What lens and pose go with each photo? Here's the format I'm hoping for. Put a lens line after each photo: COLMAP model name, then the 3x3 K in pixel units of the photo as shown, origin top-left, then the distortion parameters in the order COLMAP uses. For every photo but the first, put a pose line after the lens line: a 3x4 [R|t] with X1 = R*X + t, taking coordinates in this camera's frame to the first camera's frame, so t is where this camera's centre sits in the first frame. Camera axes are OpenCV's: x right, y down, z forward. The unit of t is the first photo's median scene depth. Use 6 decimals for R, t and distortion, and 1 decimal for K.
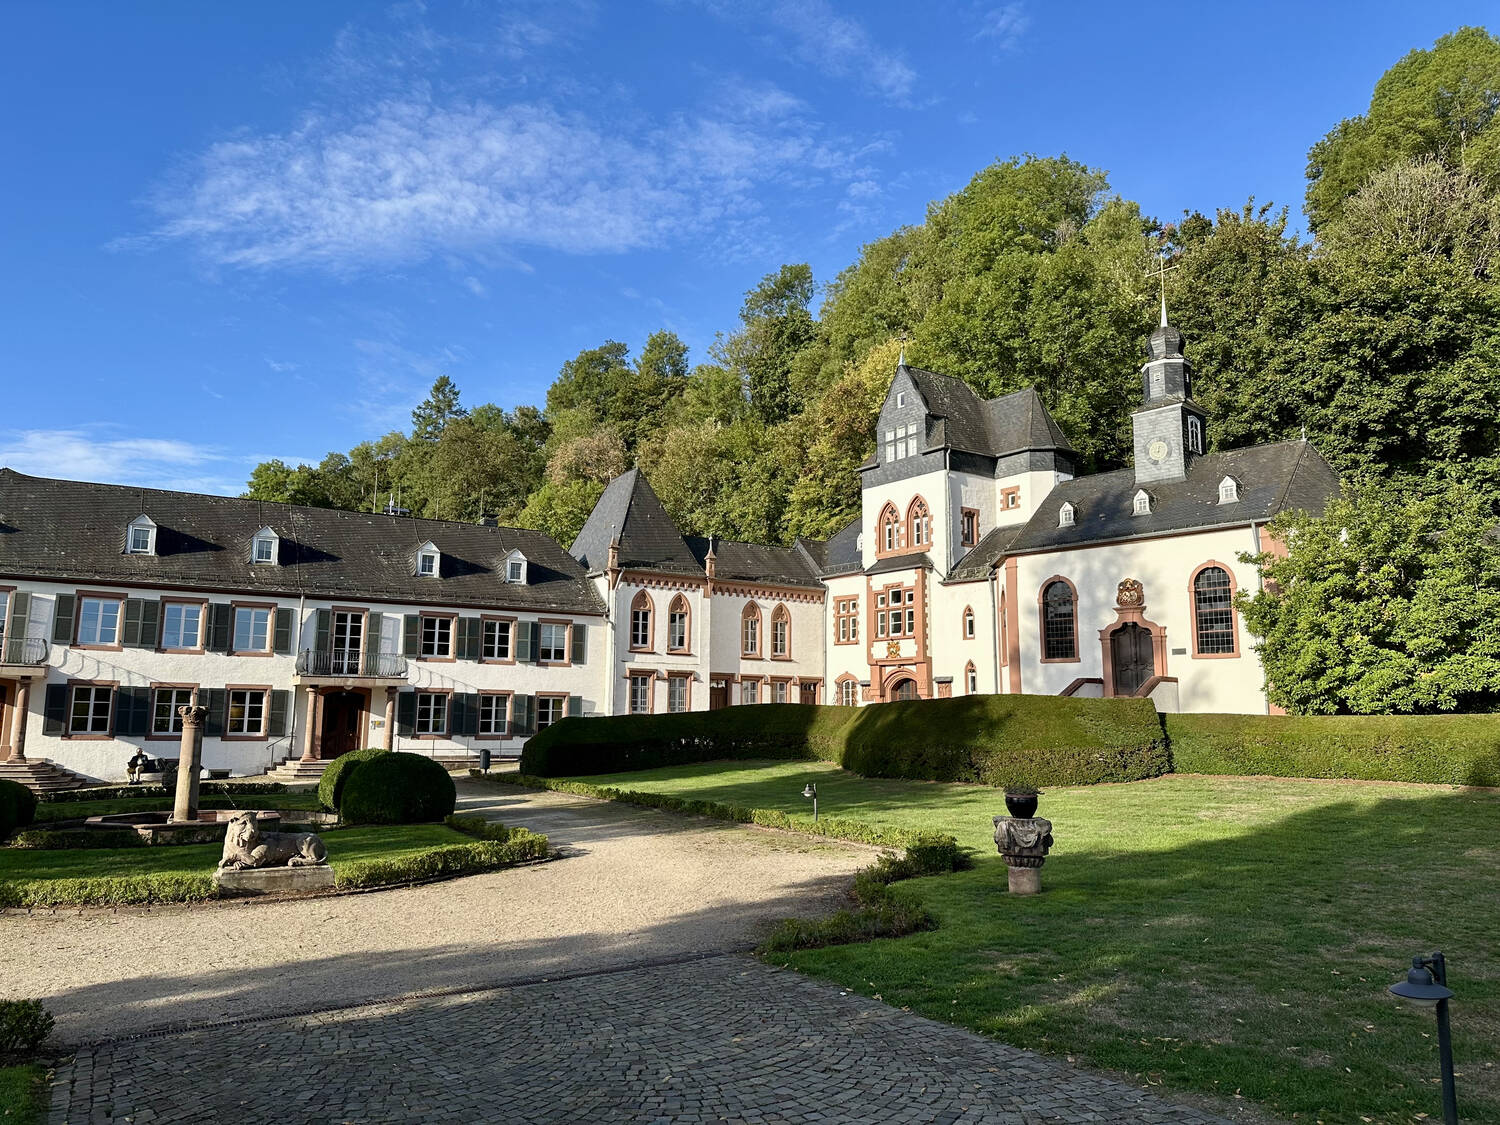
lens RADIAL K [[1036.2, 0, 750.0], [0, 1036.2, 562.5], [0, 0, 1]] dist [0.147807, -0.192125]
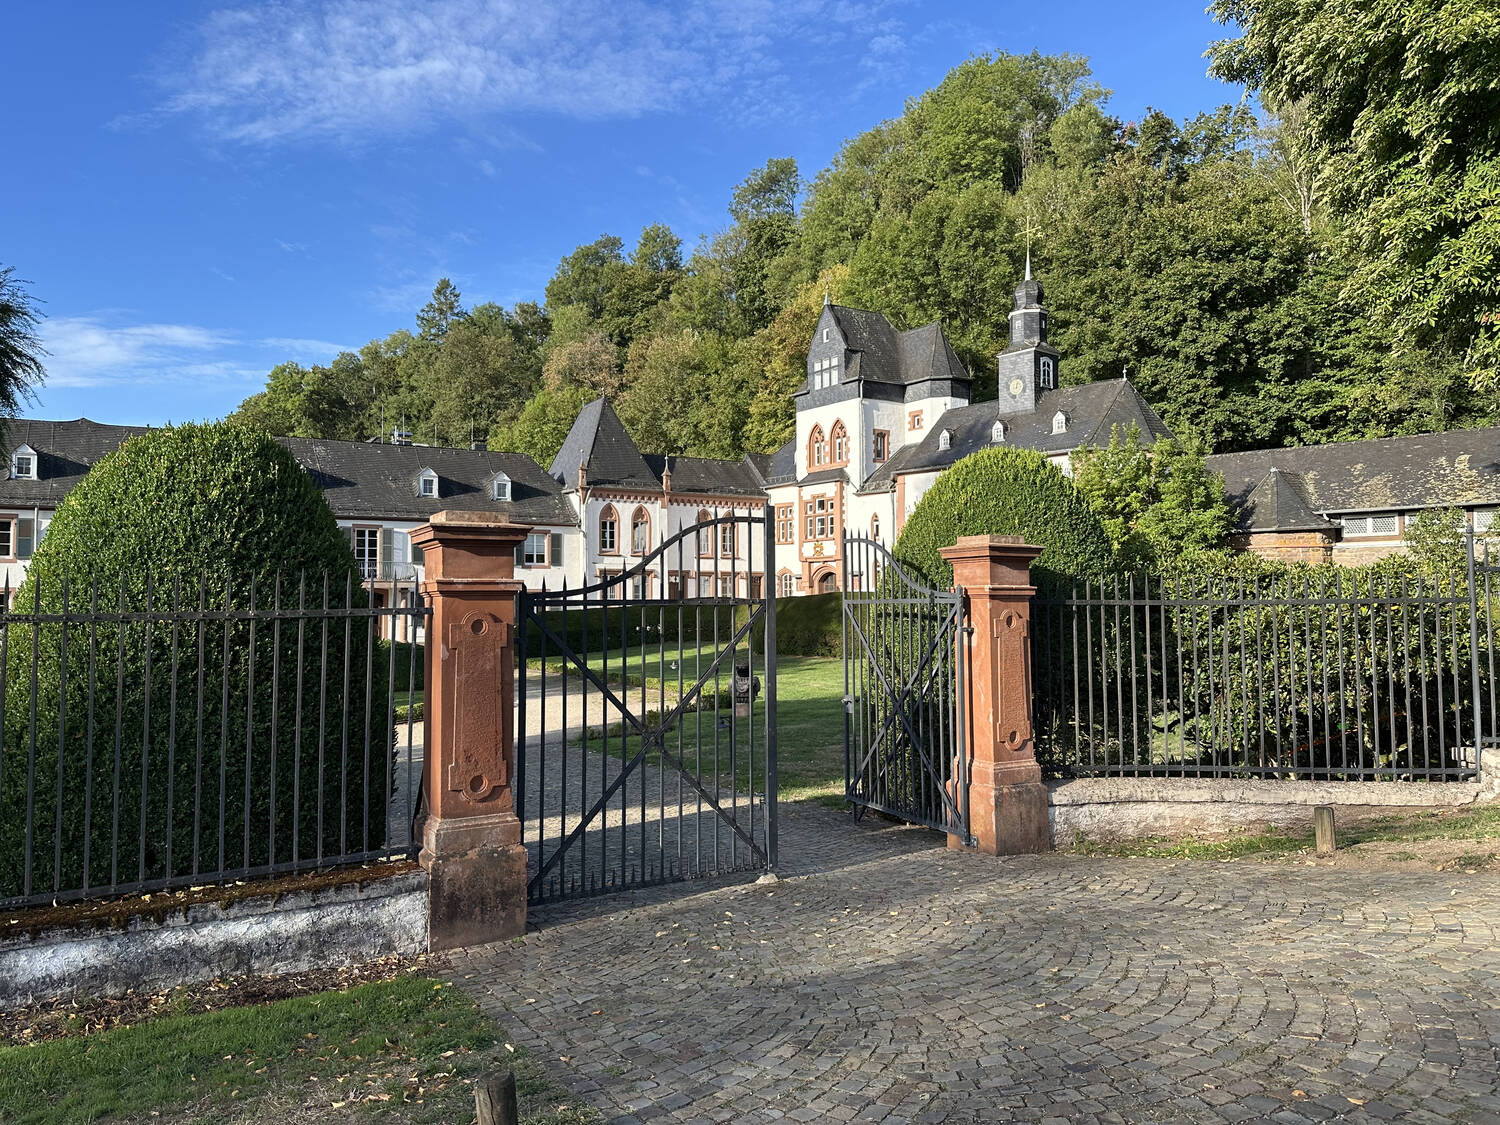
lens RADIAL K [[1036.2, 0, 750.0], [0, 1036.2, 562.5], [0, 0, 1]] dist [0.147807, -0.192125]
pose [[0.999700, -0.015884, -0.018655, 0.079700], [0.017943, 0.993093, 0.115948, -0.041406], [0.016684, -0.116248, 0.993080, -0.196284]]
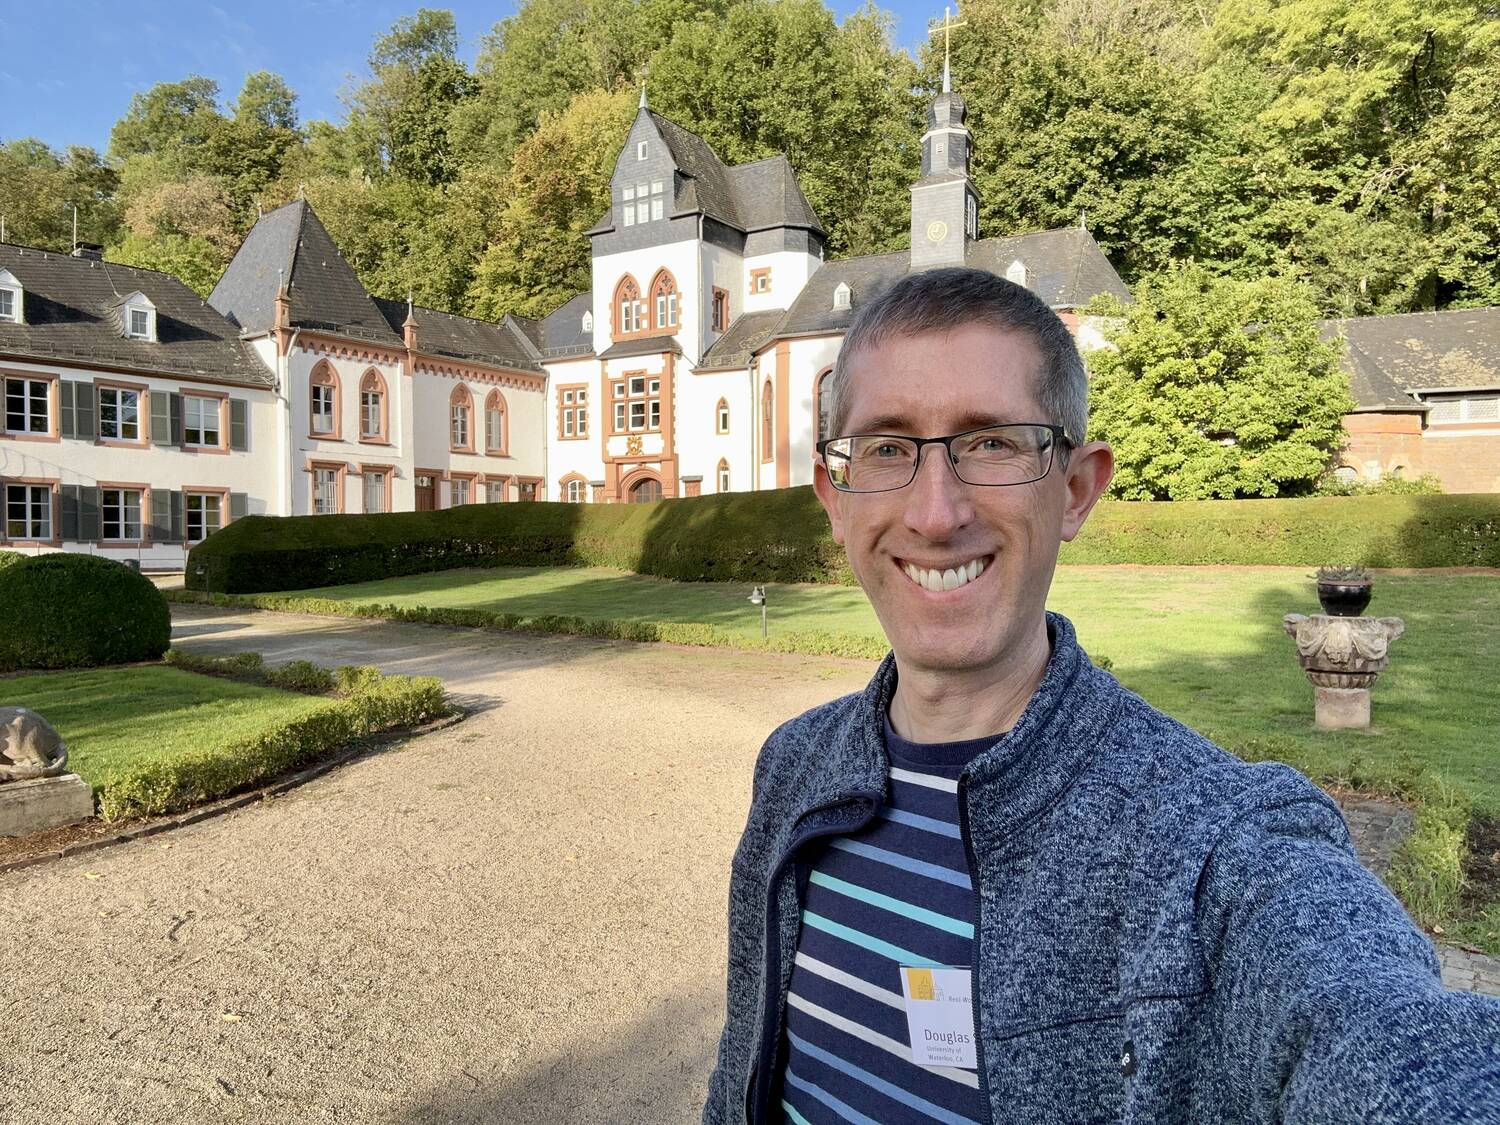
lens RADIAL K [[1010.9, 0, 750.0], [0, 1010.9, 562.5], [0, 0, 1]] dist [0.109172, -0.144443]
pose [[0.934214, -0.017917, 0.356263, -0.080131], [-0.045429, 0.984629, 0.168645, 0.031116], [-0.353809, -0.173736, 0.919040, 0.144870]]
